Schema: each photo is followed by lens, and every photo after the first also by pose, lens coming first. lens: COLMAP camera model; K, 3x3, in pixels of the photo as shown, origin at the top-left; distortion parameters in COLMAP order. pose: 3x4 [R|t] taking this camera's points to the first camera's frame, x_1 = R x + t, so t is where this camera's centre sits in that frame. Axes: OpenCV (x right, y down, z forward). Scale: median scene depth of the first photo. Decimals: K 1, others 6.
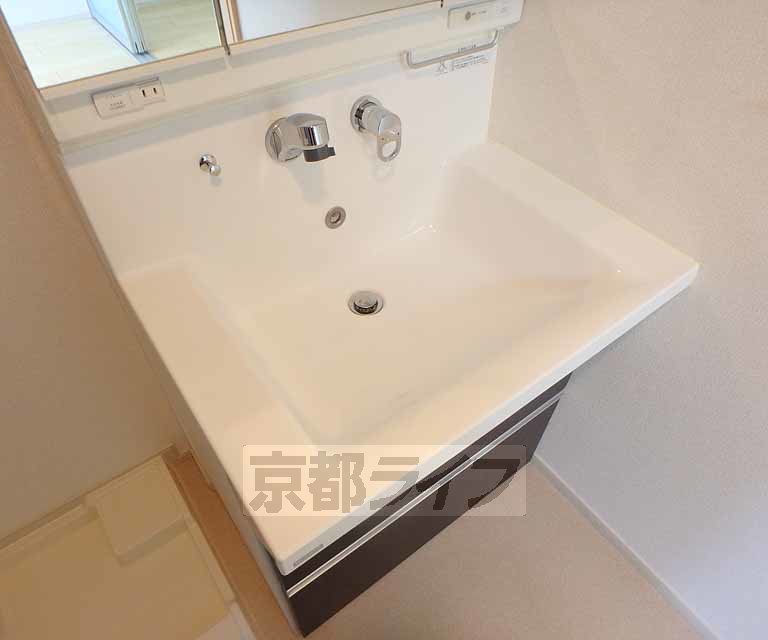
lens RADIAL K [[527.0, 0, 384.2], [0, 527.0, 320.1], [0, 0, 1]] dist [-0.024020, -0.001460]
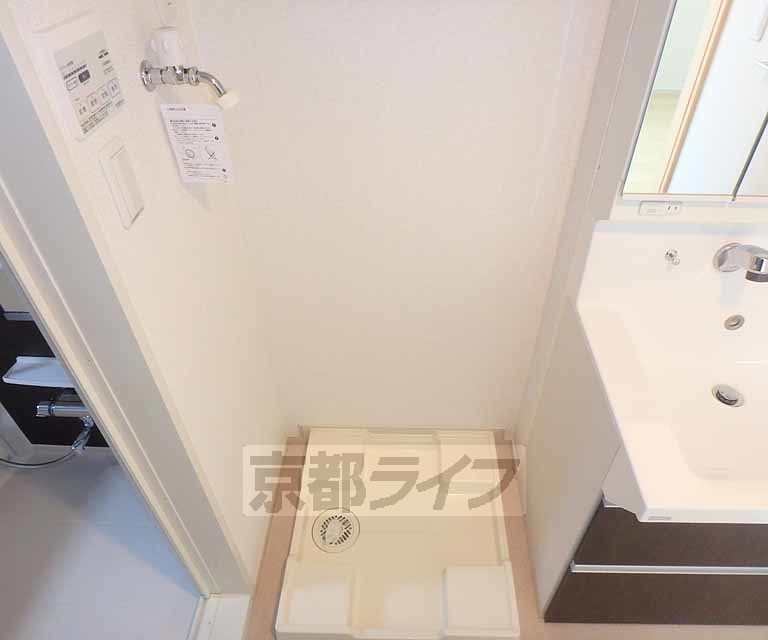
lens RADIAL K [[527.0, 0, 407.9], [0, 527.0, 304.8], [0, 0, 1]] dist [-0.024020, -0.001460]
pose [[0.796444, 0.380708, -0.469828, -0.180470], [-0.444986, 0.895066, -0.029048, 0.190798], [0.409468, 0.232202, 0.882280, -0.547094]]
